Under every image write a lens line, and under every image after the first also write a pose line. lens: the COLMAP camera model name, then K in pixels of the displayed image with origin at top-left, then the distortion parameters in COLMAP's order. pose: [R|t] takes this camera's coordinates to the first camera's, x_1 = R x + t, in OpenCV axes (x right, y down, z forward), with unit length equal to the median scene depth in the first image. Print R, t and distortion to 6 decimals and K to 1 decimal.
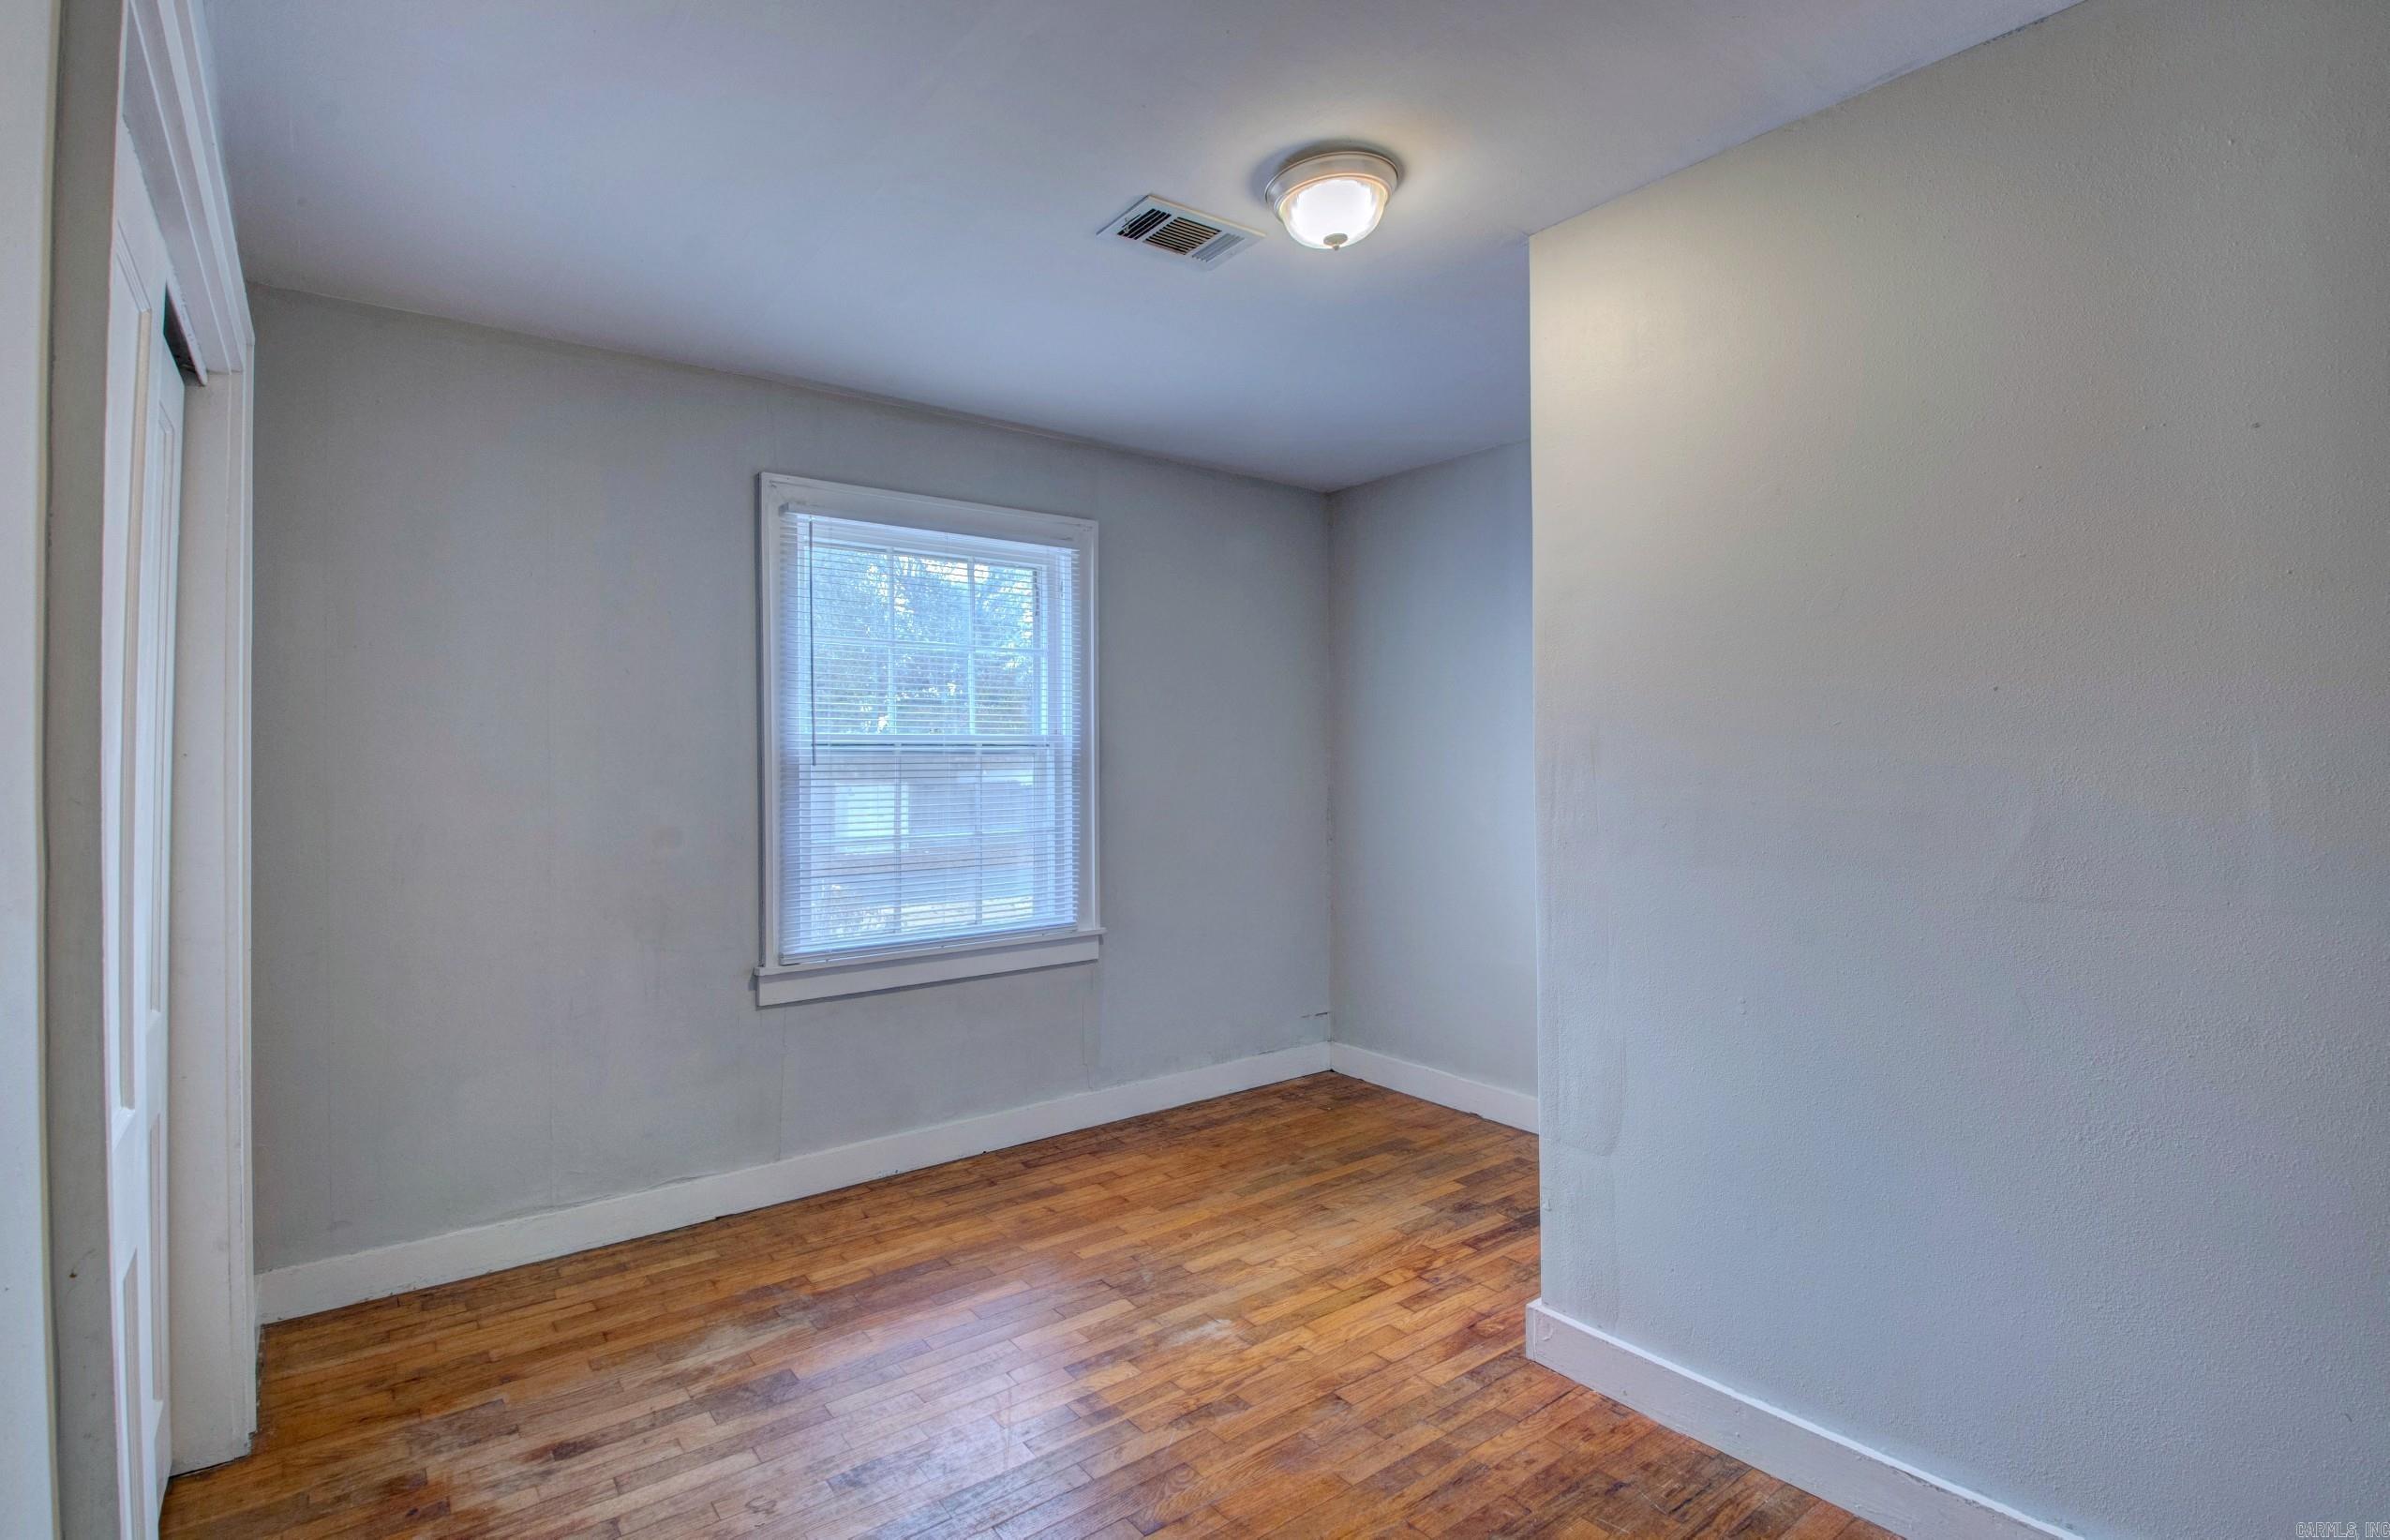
lens RADIAL K [[1120.7, 0, 1190.1], [0, 1120.7, 761.6], [0, 0, 1]] dist [0.013124, -0.021590]
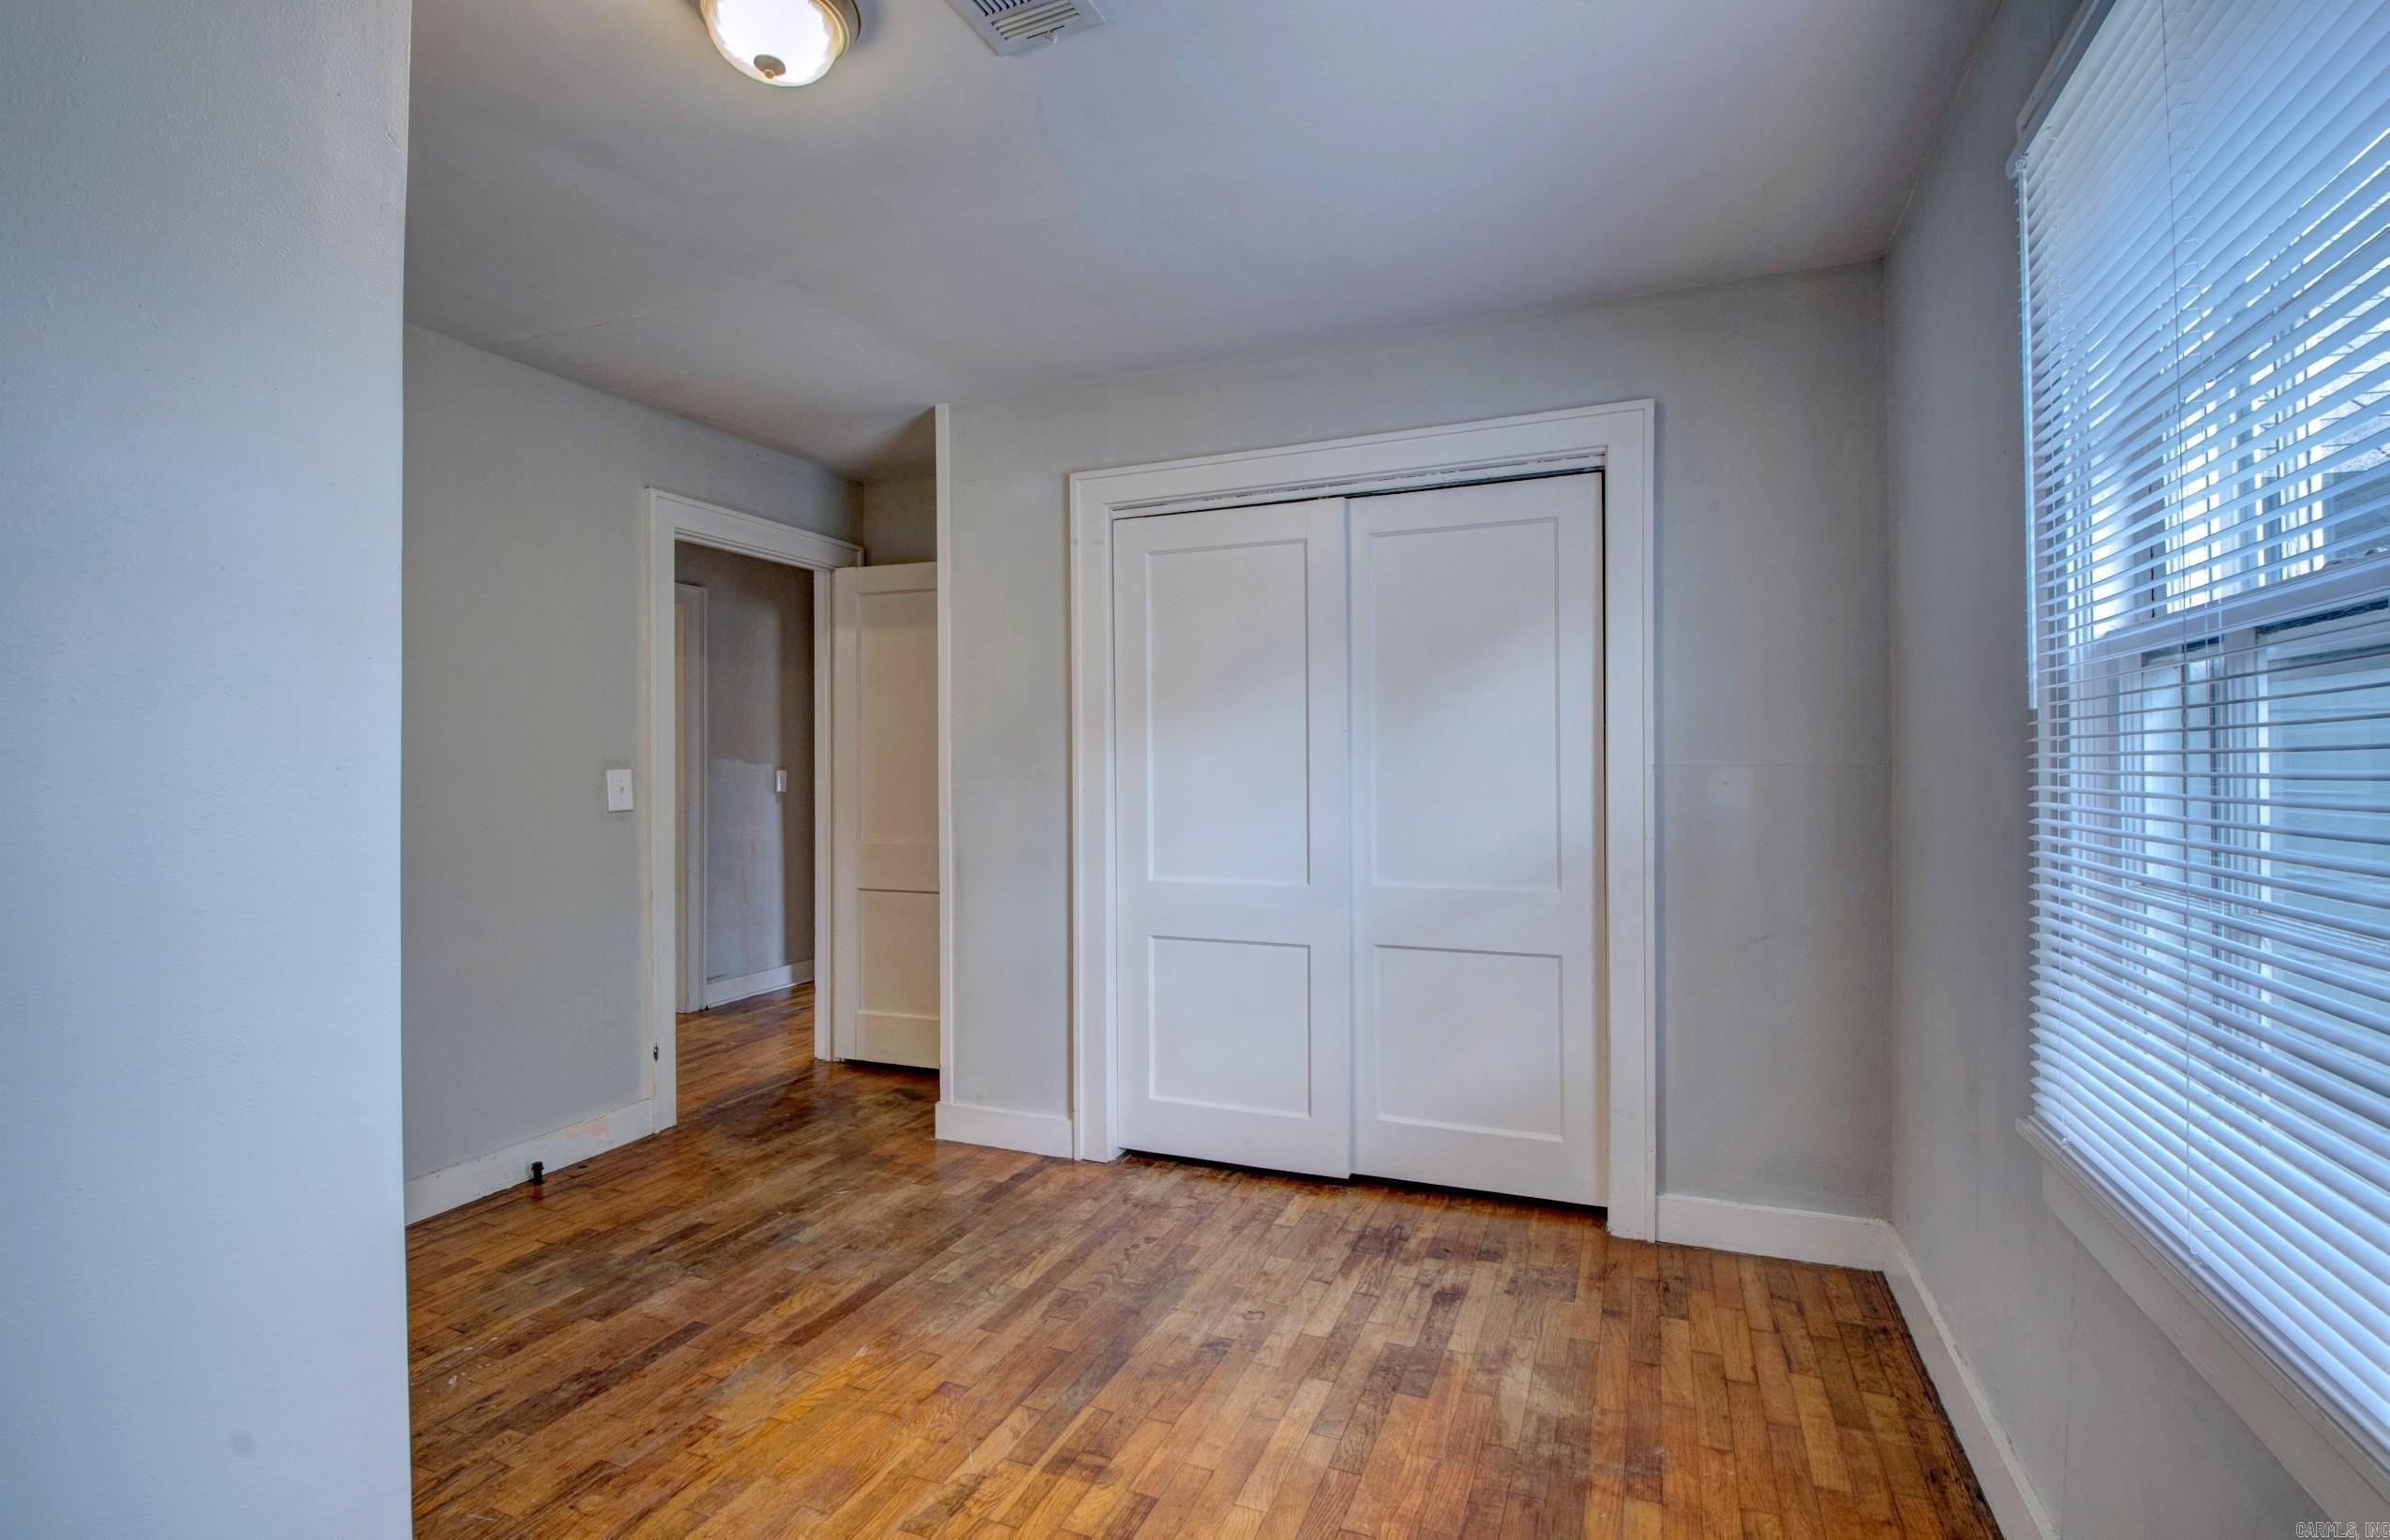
lens RADIAL K [[1120.7, 0, 1190.1], [0, 1120.7, 761.6], [0, 0, 1]] dist [0.013124, -0.021590]
pose [[-0.866814, 0.010176, -0.498527, 0.265325], [0.013330, 0.999907, -0.002766, 0.030894], [0.498453, -0.009043, -0.866870, 1.781998]]
